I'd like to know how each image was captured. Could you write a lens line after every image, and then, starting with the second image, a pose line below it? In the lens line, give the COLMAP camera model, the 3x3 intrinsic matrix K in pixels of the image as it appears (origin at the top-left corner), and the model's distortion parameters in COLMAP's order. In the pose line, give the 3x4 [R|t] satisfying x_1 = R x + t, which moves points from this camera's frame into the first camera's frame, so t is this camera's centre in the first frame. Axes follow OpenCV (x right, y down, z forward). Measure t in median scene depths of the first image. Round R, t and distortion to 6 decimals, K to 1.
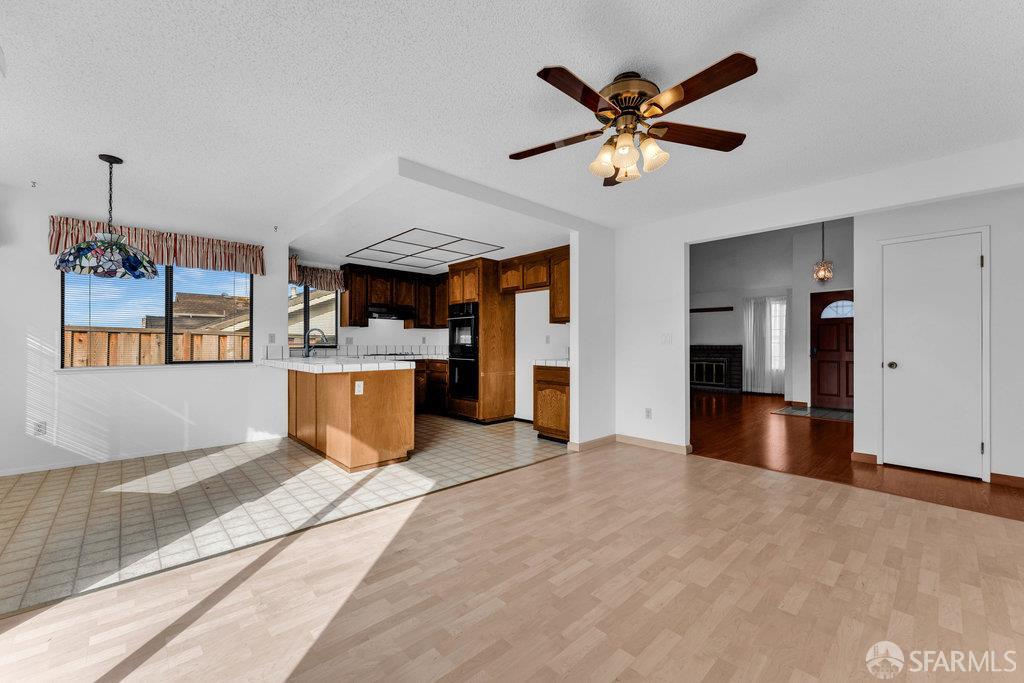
lens RADIAL K [[413.4, 0, 512.0], [0, 413.4, 341.5], [0, 0, 1]] dist [-0.001794, -0.000428]
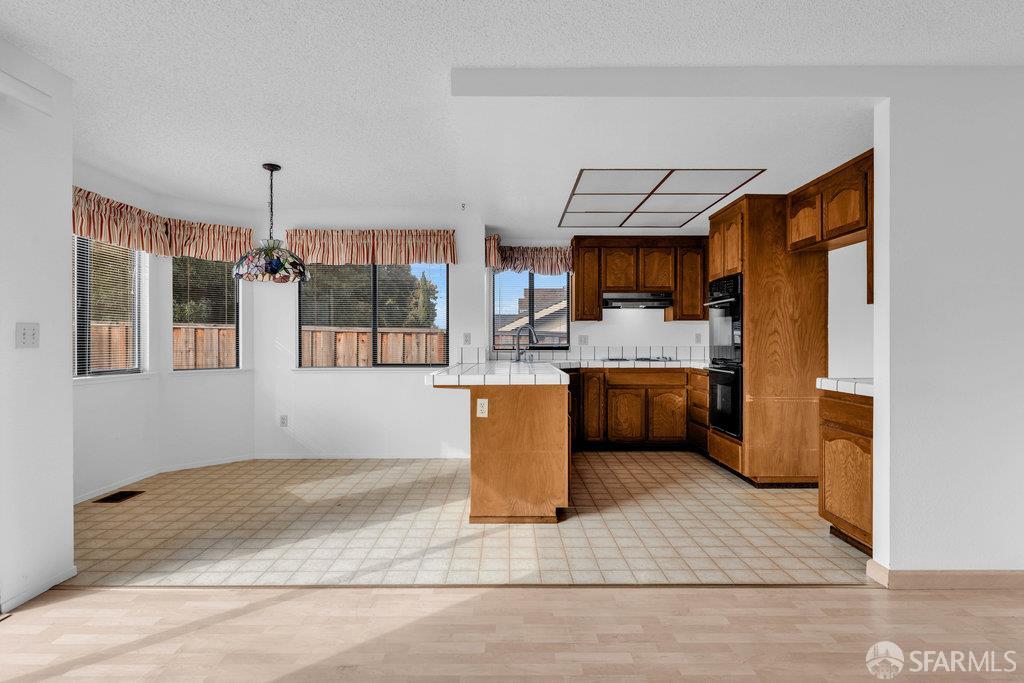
lens RADIAL K [[543.4, 0, 508.6], [0, 543.4, 341.4], [0, 0, 1]] dist [-0.000274, -0.000505]
pose [[0.726664, -0.001965, -0.686990, 0.260809], [0.006908, 0.999966, 0.004448, -0.006523], [0.686958, -0.007978, 0.726653, 0.281930]]
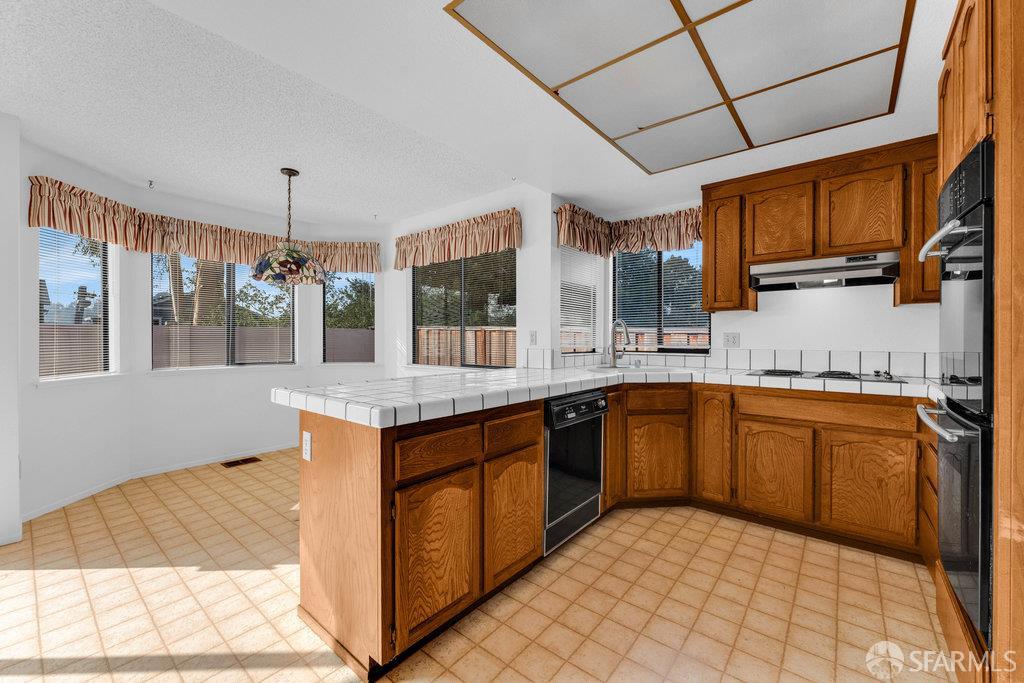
lens RADIAL K [[406.6, 0, 515.5], [0, 406.6, 339.5], [0, 0, 1]] dist [-0.002908, -0.000312]
pose [[0.126763, 0.000331, -0.991933, 0.093481], [0.005699, 0.999983, 0.001062, -0.006203], [0.991917, -0.005788, 0.126759, 0.971673]]
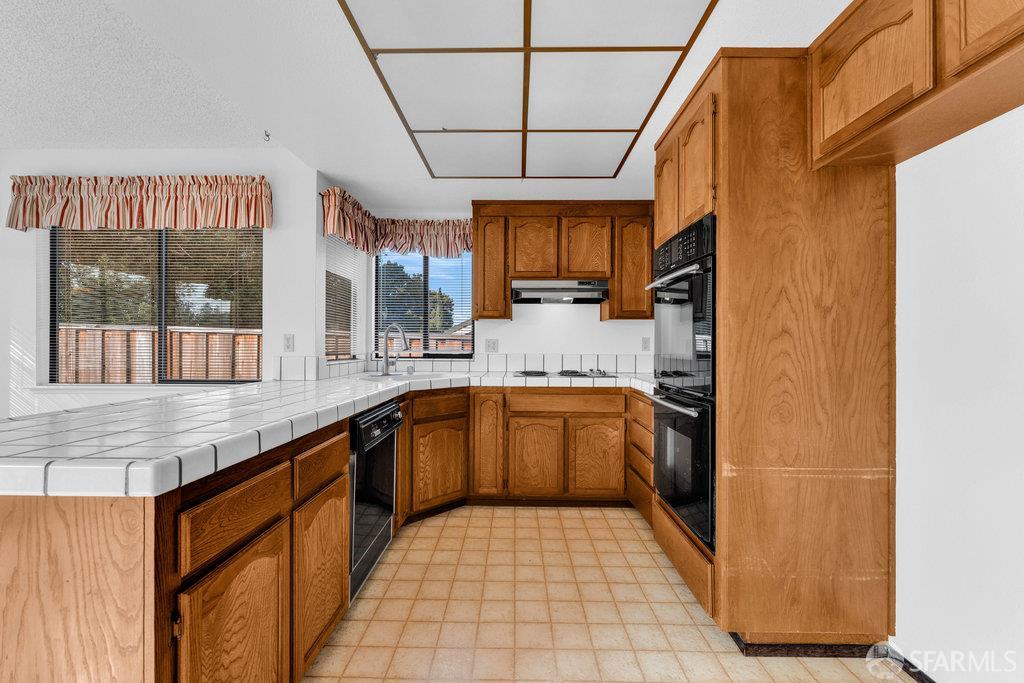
lens RADIAL K [[413.4, 0, 512.0], [0, 413.4, 341.5], [0, 0, 1]] dist [-0.001794, -0.000428]
pose [[0.714397, -0.003579, -0.699731, 0.023038], [0.001739, 0.999993, -0.003340, -0.007454], [0.699738, 0.001170, 0.714399, 0.893028]]
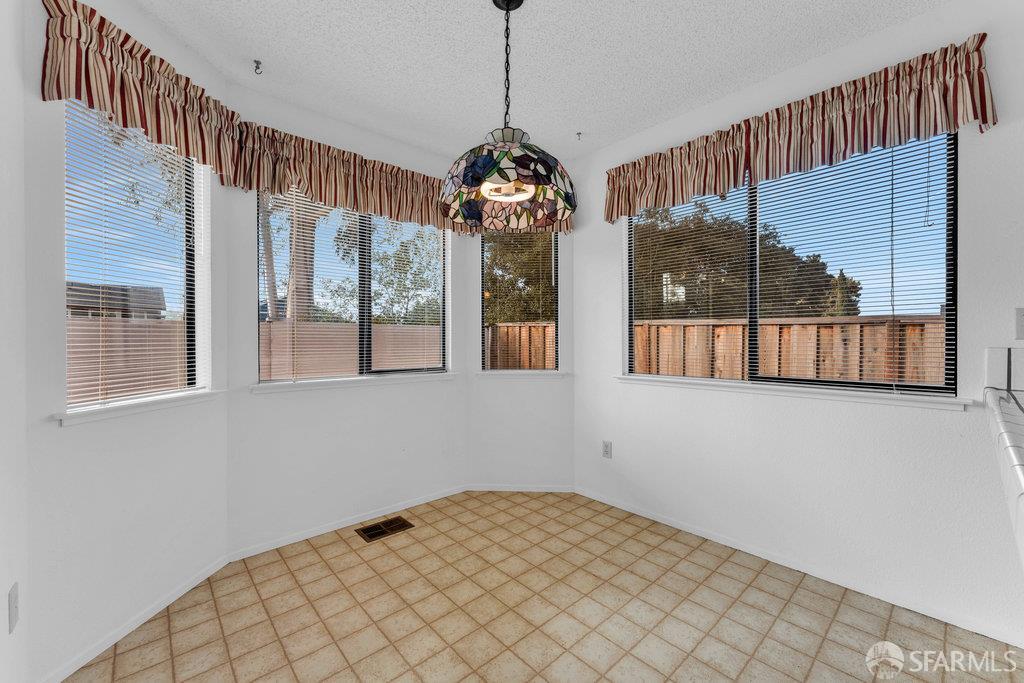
lens RADIAL K [[404.3, 0, 514.2], [0, 404.3, 341.8], [0, 0, 1]] dist [-0.001135, -0.000461]
pose [[-0.021218, 0.000363, -0.999775, -0.303084], [0.008593, 0.999963, 0.000181, 0.003362], [0.999738, -0.008587, -0.021220, 0.685138]]
